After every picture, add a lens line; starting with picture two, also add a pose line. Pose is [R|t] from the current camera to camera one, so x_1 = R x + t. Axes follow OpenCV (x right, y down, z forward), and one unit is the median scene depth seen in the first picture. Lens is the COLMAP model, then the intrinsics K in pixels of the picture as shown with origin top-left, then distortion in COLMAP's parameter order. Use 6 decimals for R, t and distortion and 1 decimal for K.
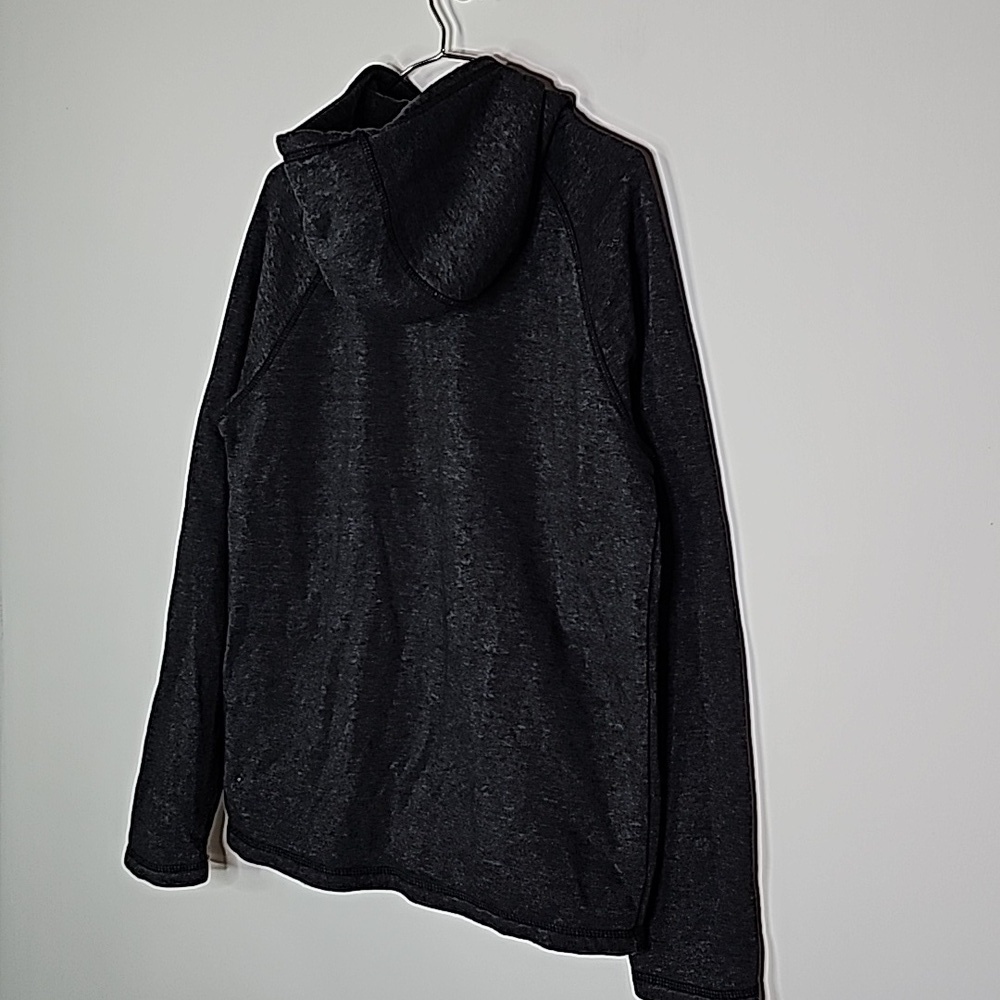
lens RADIAL K [[1462.6, 0, 500.0], [0, 1462.6, 500.0], [0, 0, 1]] dist [0.198721, -1.123857]
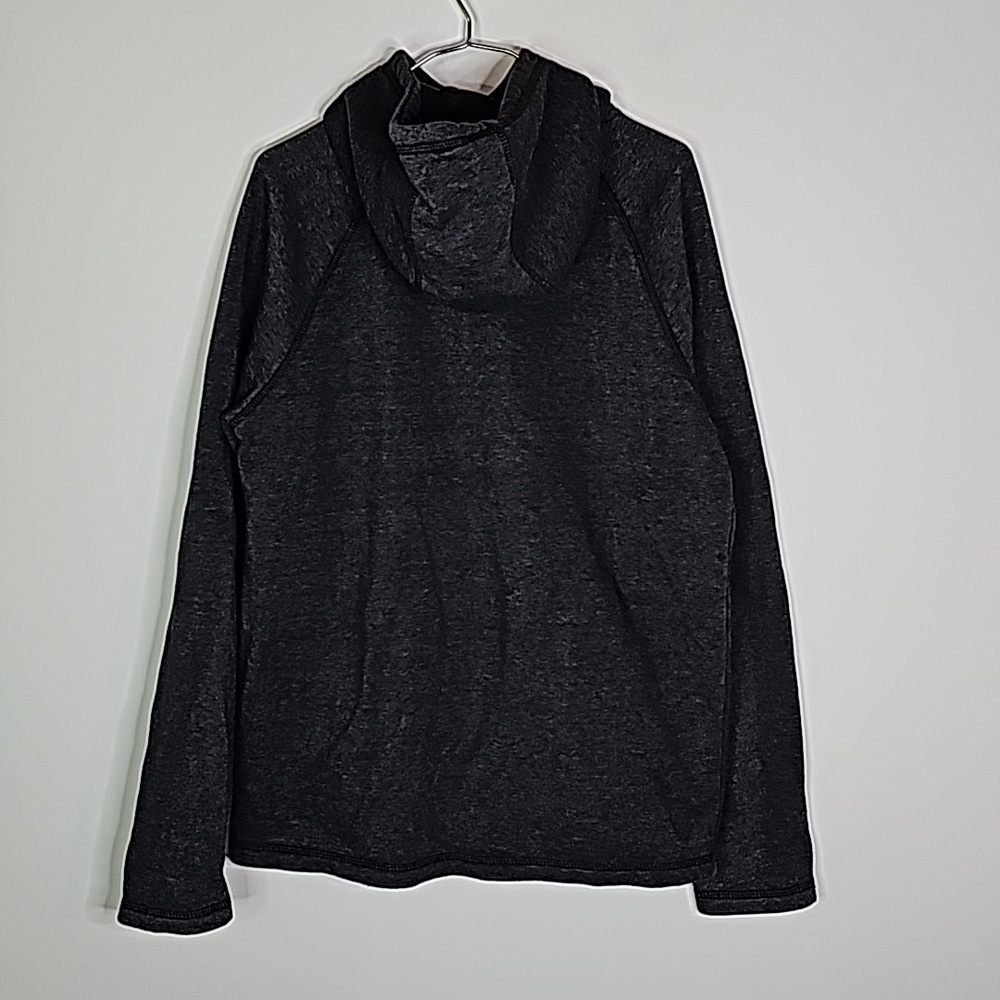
lens RADIAL K [[1466.9, 0, 499.0], [0, 1466.9, 481.5], [0, 0, 1]] dist [0.186366, -1.110662]
pose [[0.864084, -0.097414, 0.493832, -0.558324], [0.088727, 0.995209, 0.041066, -0.044195], [-0.495467, 0.008332, 0.868587, 0.114767]]
